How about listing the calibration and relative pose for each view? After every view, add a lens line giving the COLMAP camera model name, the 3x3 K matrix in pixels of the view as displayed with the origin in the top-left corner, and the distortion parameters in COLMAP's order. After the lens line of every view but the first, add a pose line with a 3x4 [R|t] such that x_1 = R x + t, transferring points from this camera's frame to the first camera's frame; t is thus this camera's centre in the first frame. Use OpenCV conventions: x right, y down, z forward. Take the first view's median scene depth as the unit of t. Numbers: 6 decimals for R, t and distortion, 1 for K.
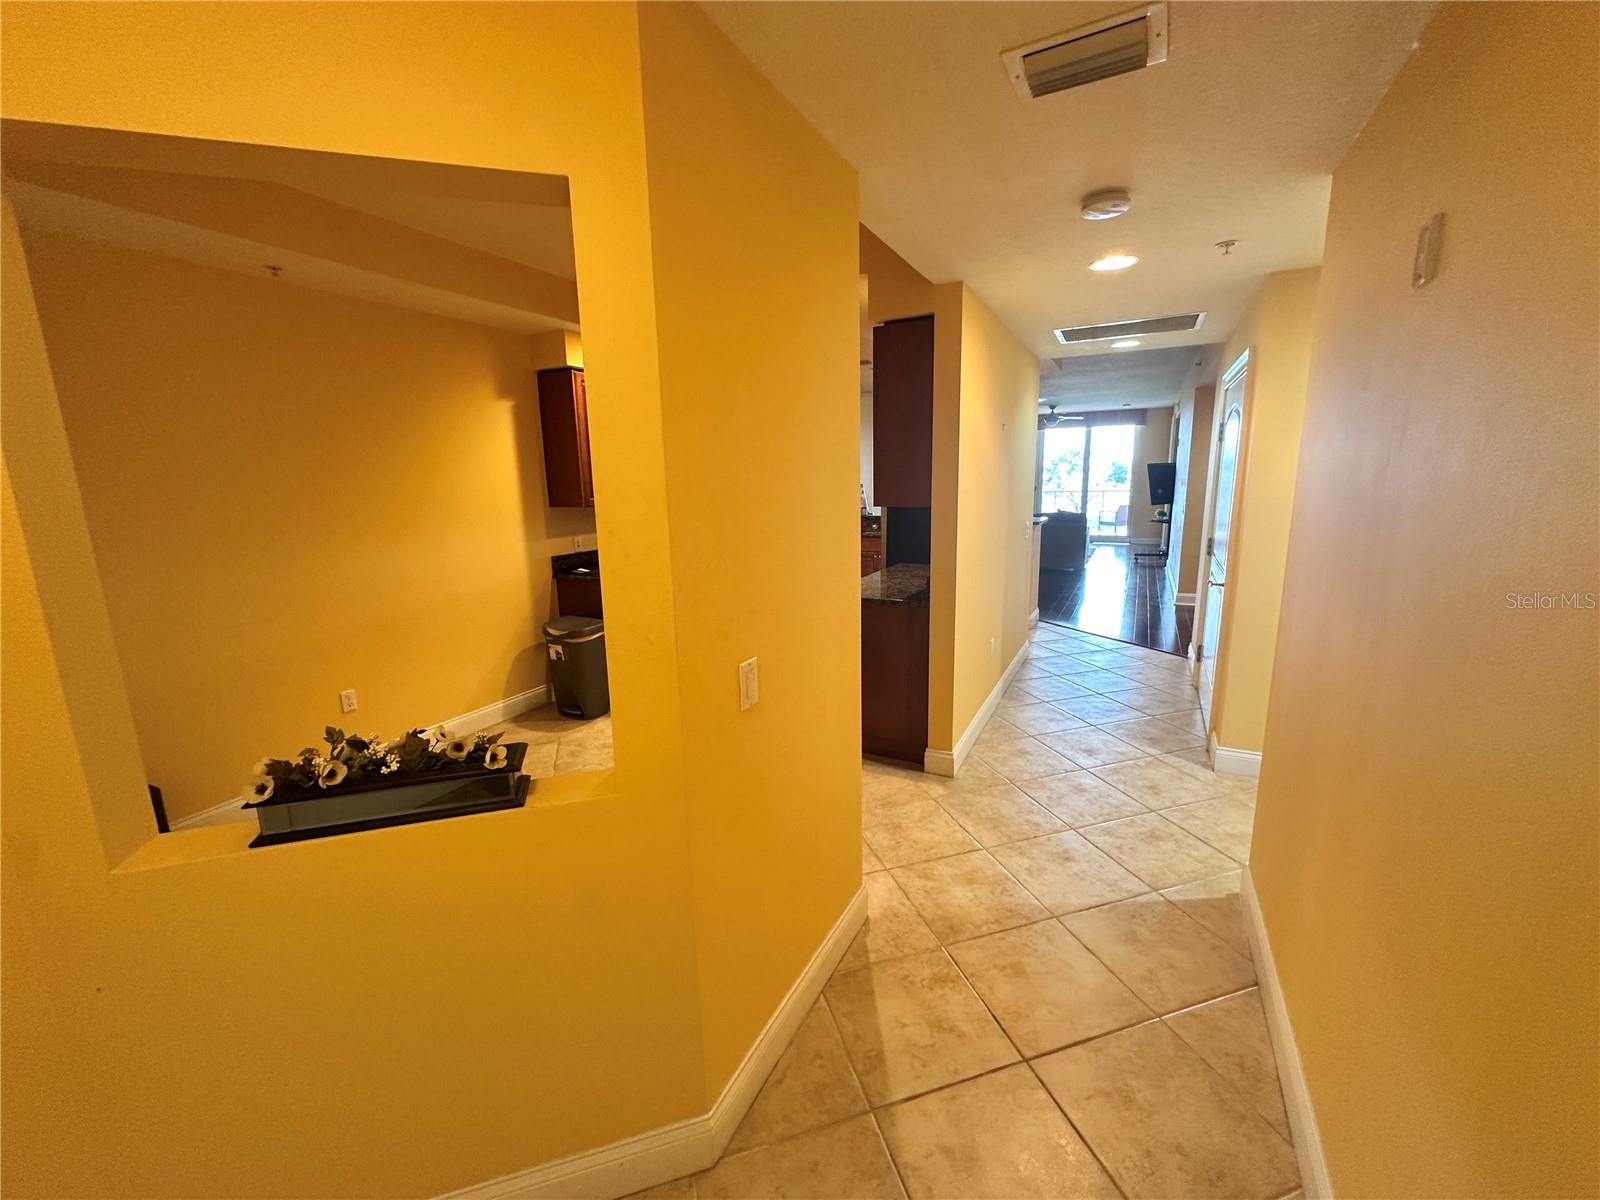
lens RADIAL K [[637.9, 0, 794.3], [0, 637.9, 601.6], [0, 0, 1]] dist [-0.001461, 0.000110]
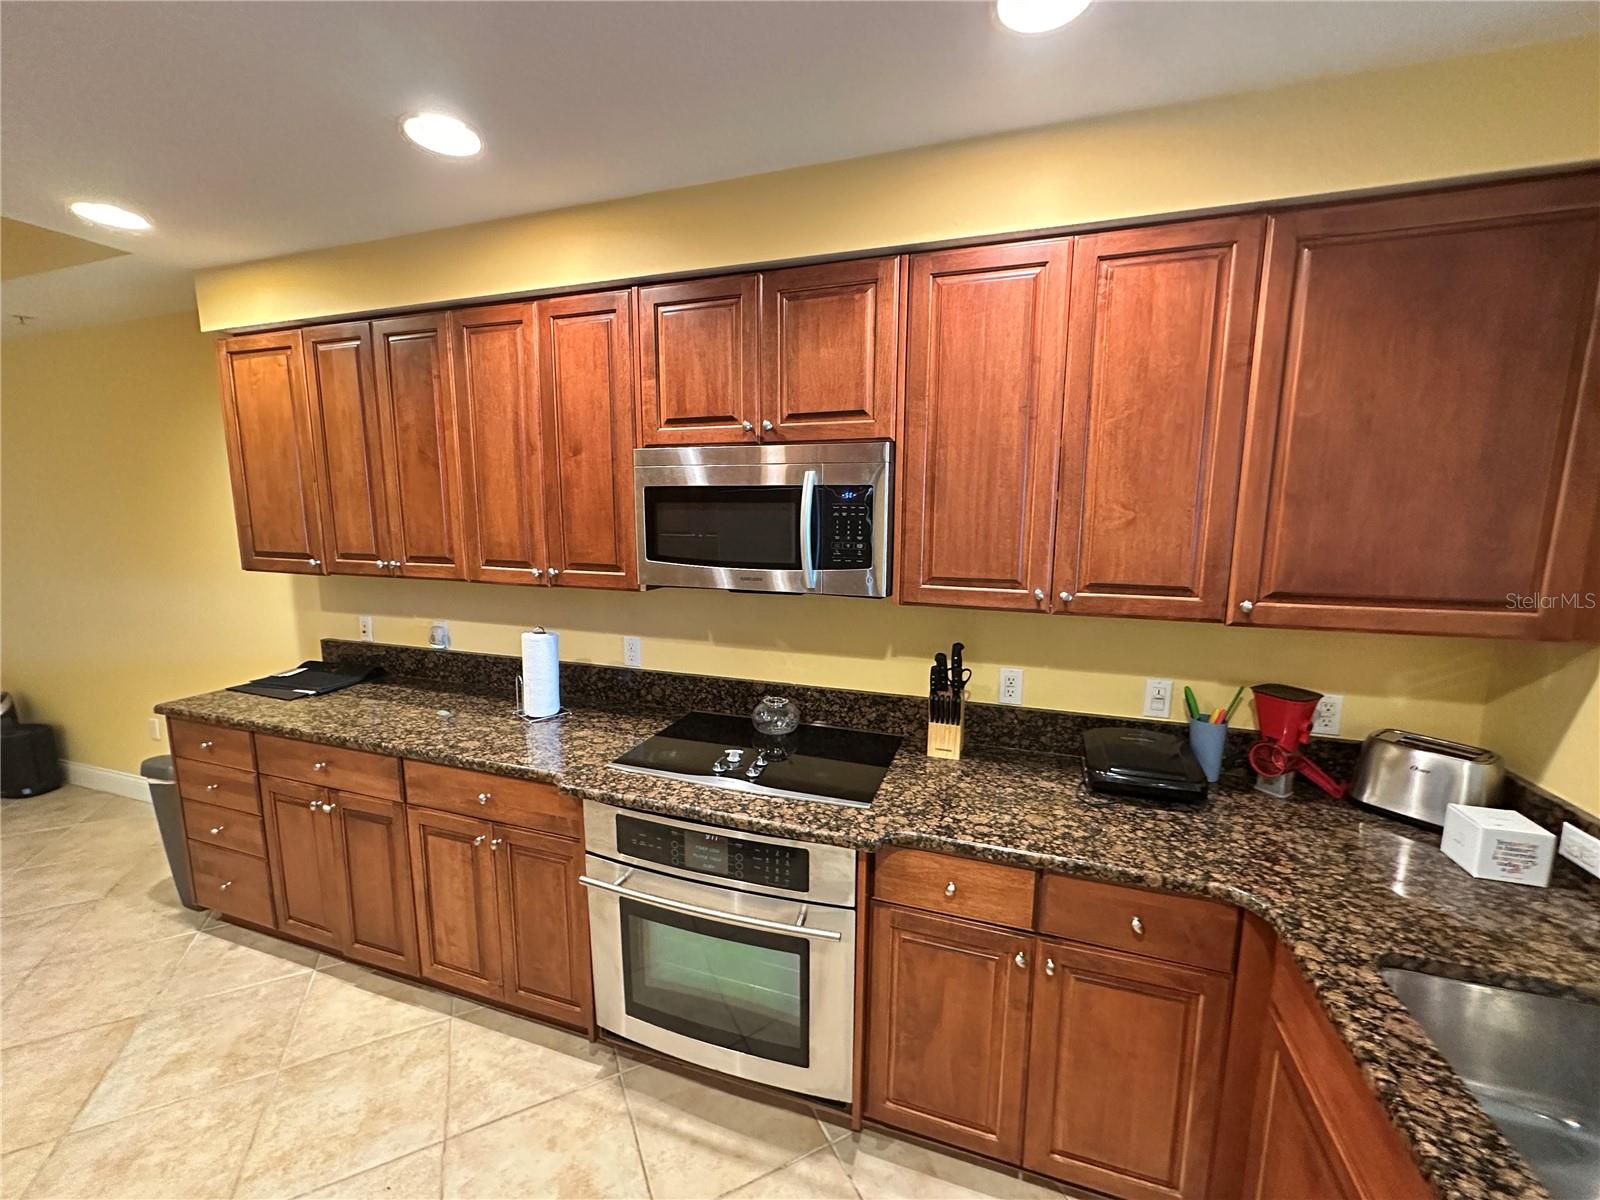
lens RADIAL K [[638.3, 0, 799.1], [0, 638.3, 600.2], [0, 0, 1]] dist [-0.002151, 0.000623]
pose [[0.164386, 0.170417, -0.971563, 0.339775], [-0.197263, 0.970745, 0.136897, -0.309283], [0.966470, 0.169150, 0.193194, 1.412400]]
